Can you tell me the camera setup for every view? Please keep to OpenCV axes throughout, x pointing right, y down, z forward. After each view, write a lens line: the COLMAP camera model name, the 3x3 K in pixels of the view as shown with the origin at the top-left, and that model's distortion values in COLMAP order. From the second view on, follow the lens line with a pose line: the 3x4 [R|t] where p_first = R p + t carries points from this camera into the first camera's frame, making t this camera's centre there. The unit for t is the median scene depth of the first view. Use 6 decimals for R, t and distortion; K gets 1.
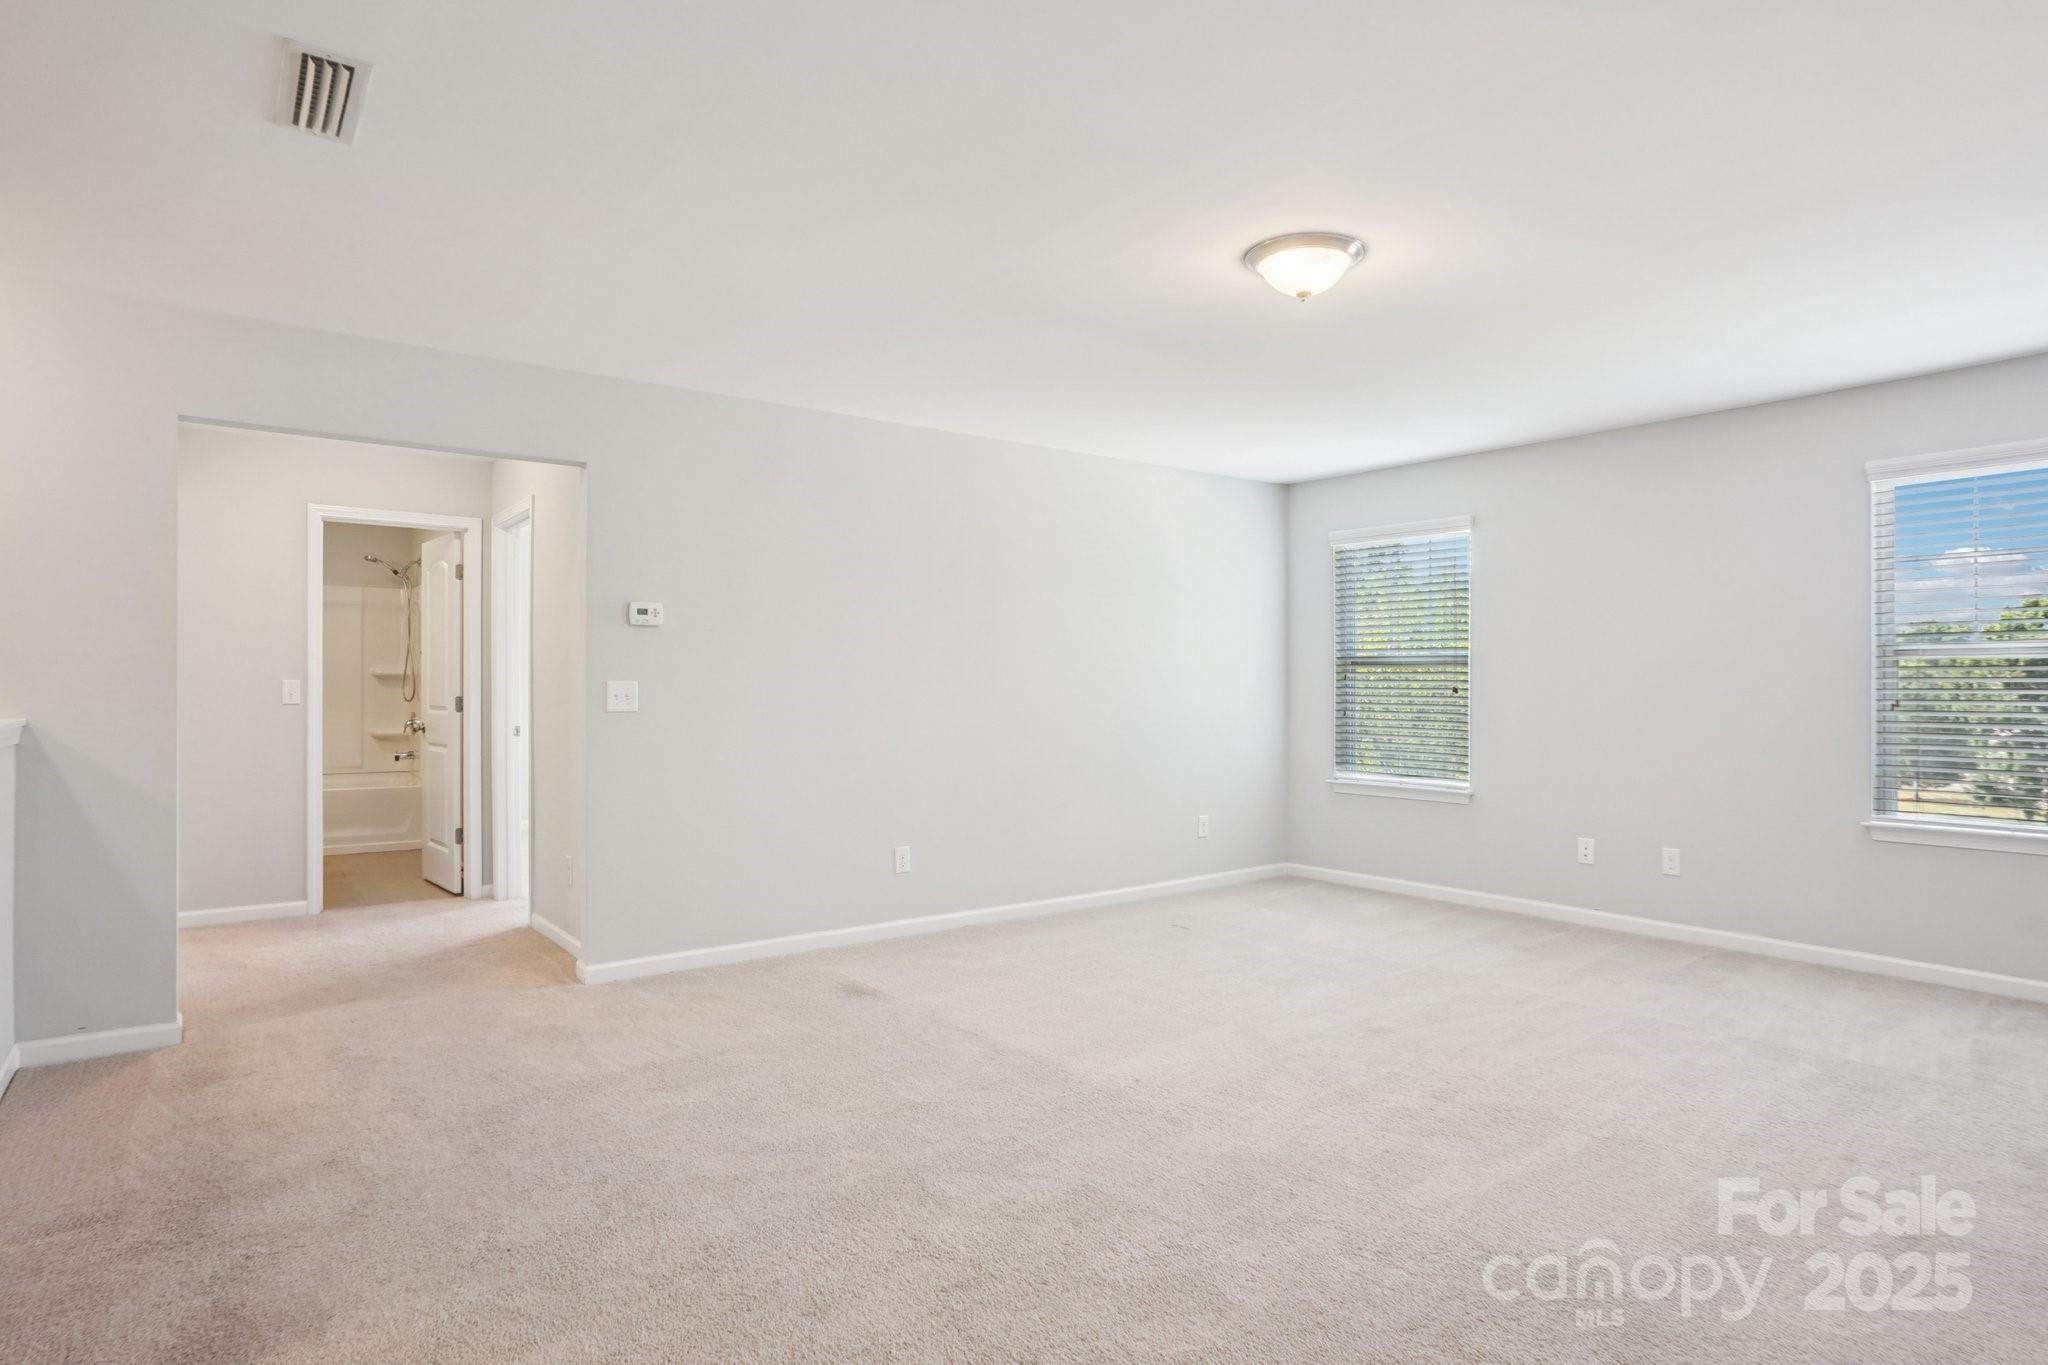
lens RADIAL K [[1065.3, 0, 1024.0], [0, 1065.3, 682.5], [0, 0, 1]] dist [-0.070745, 0.040782]
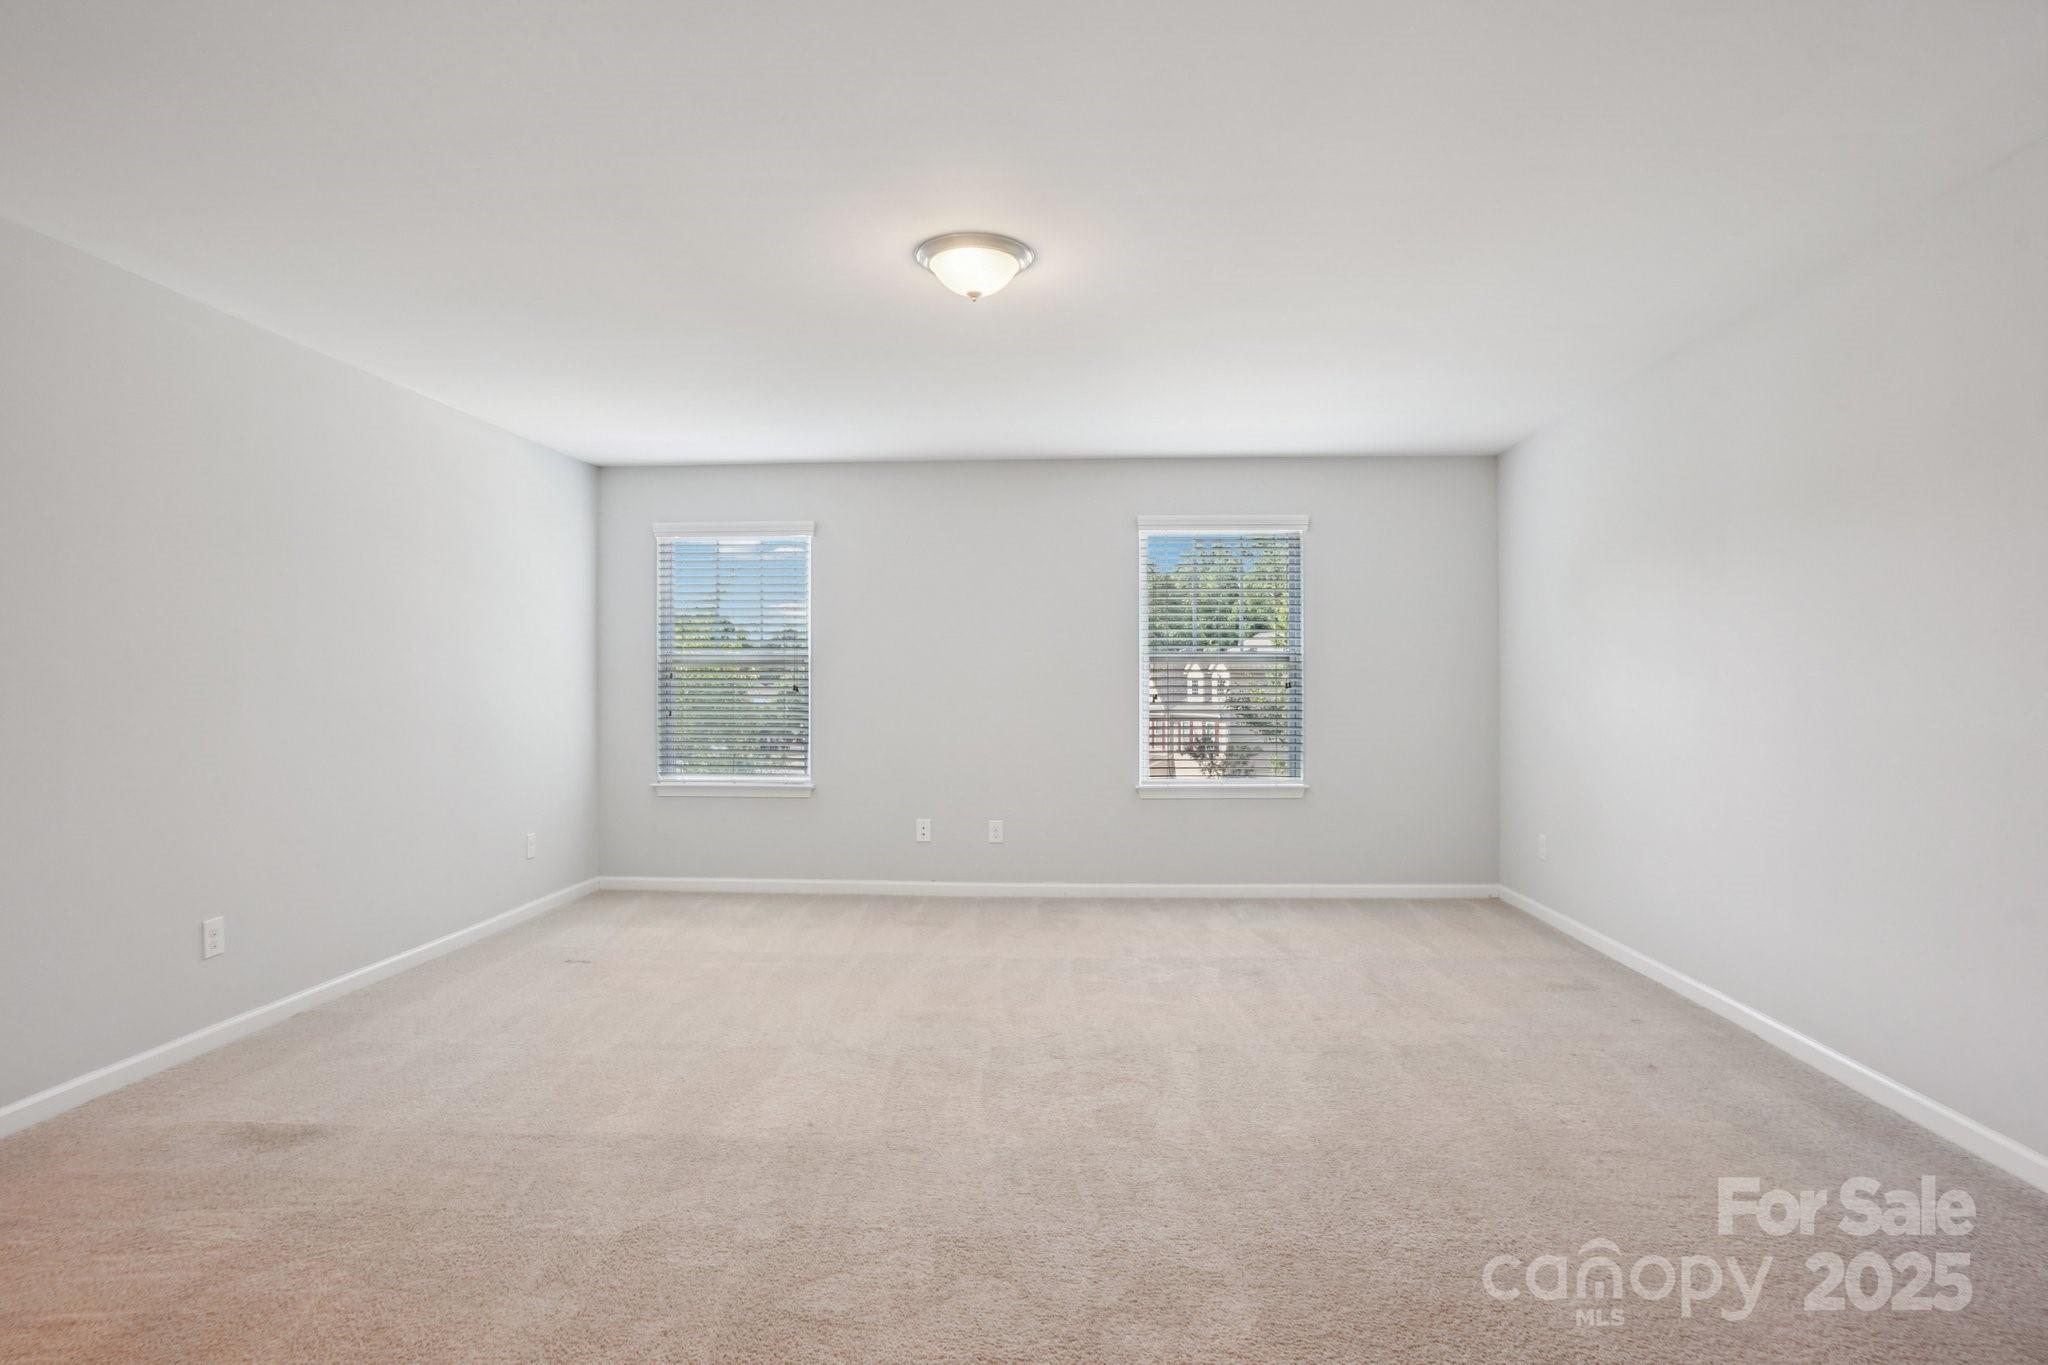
lens RADIAL K [[1065.3, 0, 1024.0], [0, 1065.3, 682.5], [0, 0, 1]] dist [-0.070745, 0.040782]
pose [[0.674080, -0.000437, 0.738659, -0.252886], [0.000563, 1.000000, 0.000078, 0.001802], [-0.738658, 0.000364, 0.674080, 0.157496]]
